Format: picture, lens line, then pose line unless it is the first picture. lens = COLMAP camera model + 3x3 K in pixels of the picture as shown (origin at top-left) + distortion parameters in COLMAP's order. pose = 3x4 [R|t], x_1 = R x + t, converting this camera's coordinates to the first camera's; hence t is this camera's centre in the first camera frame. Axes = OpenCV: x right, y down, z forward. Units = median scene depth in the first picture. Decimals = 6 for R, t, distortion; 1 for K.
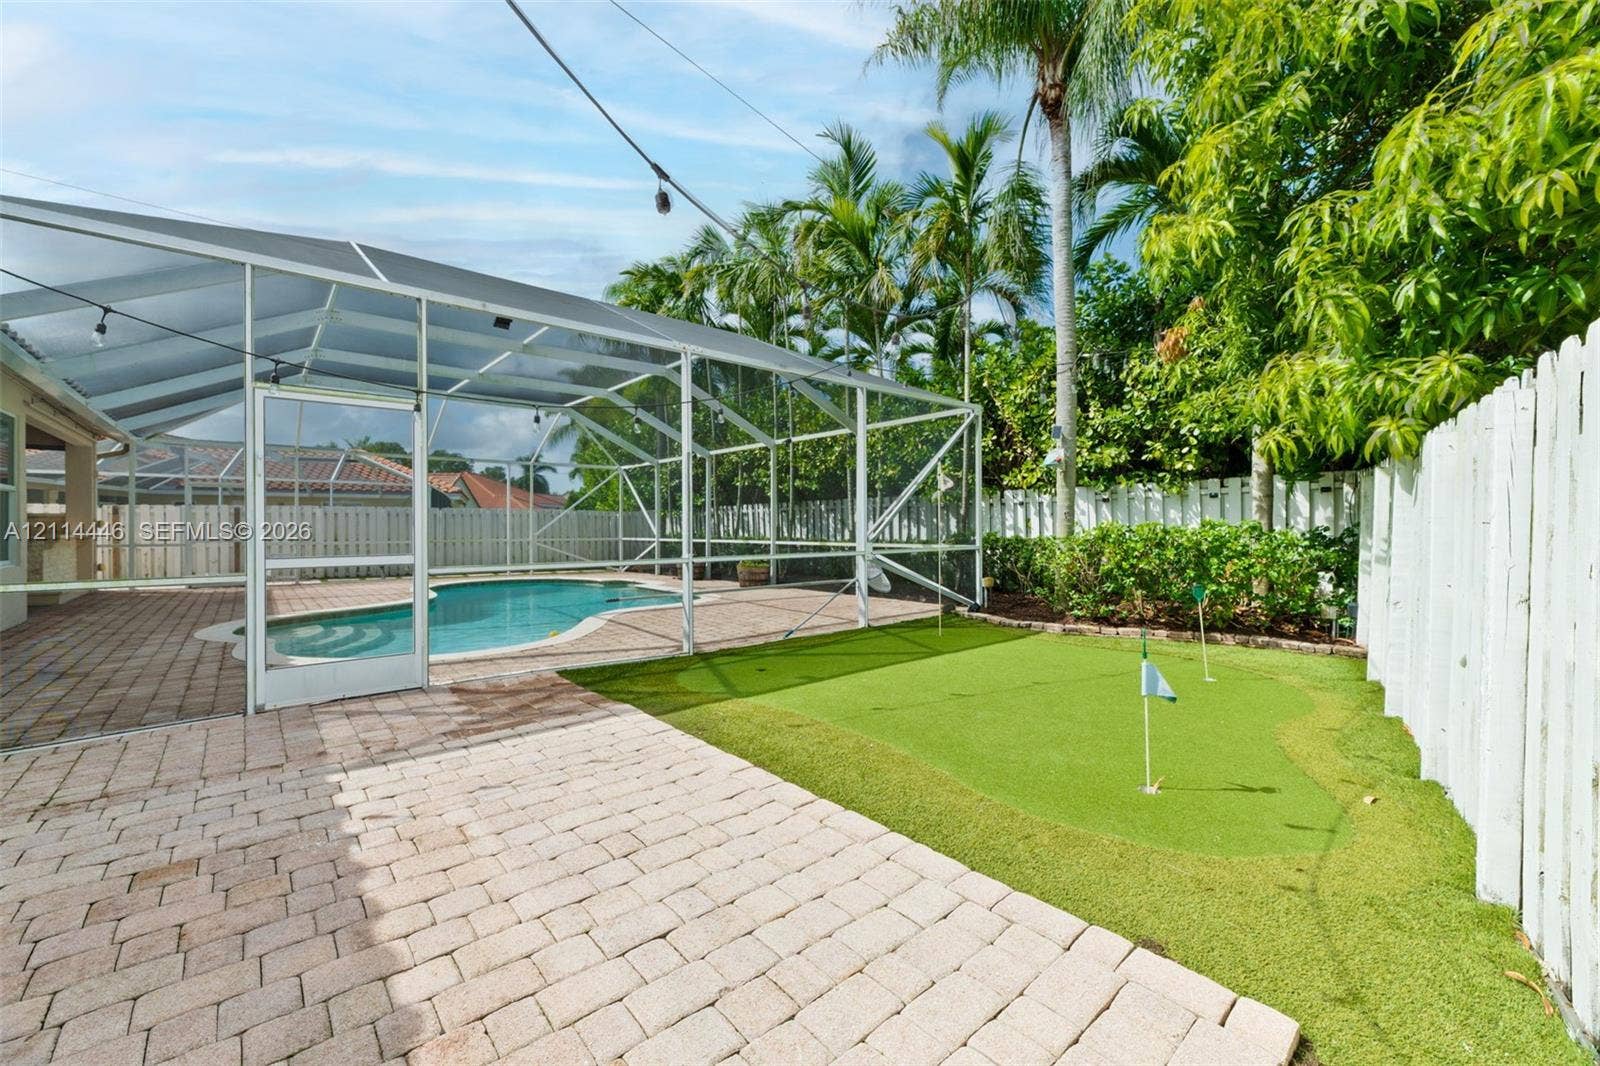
lens RADIAL K [[659.7, 0, 787.9], [0, 659.7, 530.5], [0, 0, 1]] dist [0.002554, 0.000147]
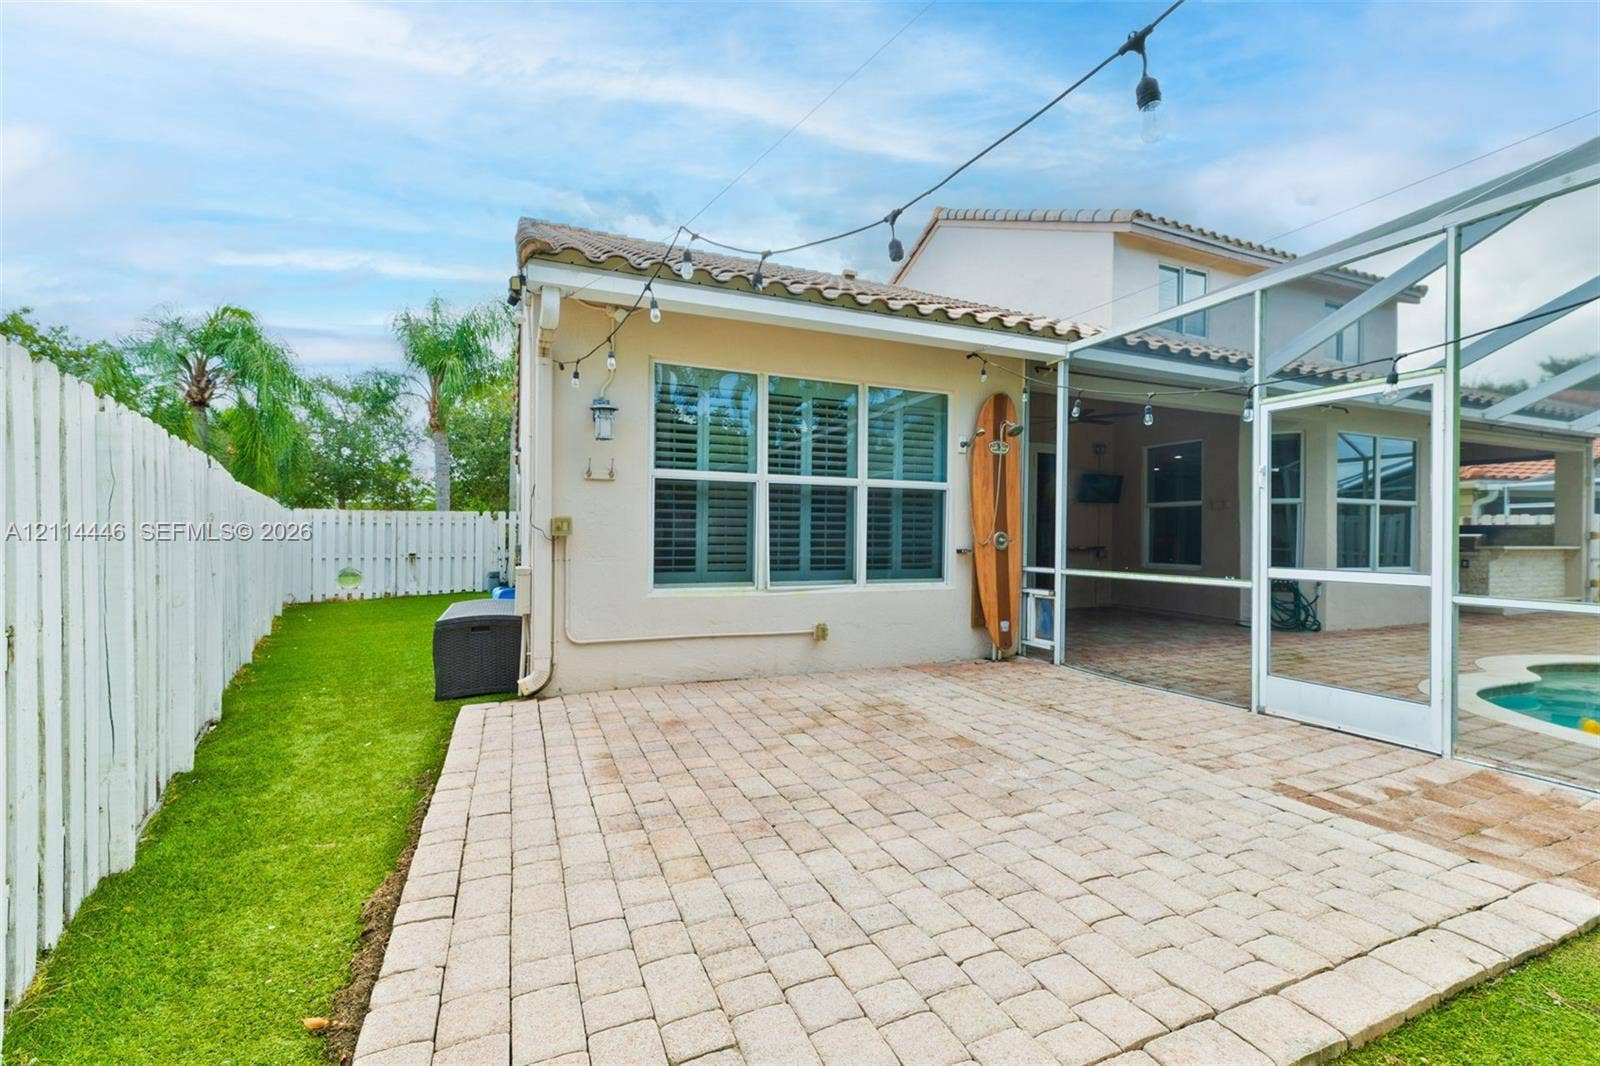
lens RADIAL K [[659.7, 0, 787.9], [0, 659.7, 530.5], [0, 0, 1]] dist [0.002554, 0.000147]
pose [[-0.304389, -0.003290, -0.952542, 0.593121], [-0.013701, 0.999906, 0.000925, -0.007860], [0.952449, 0.013332, -0.304405, 0.828652]]
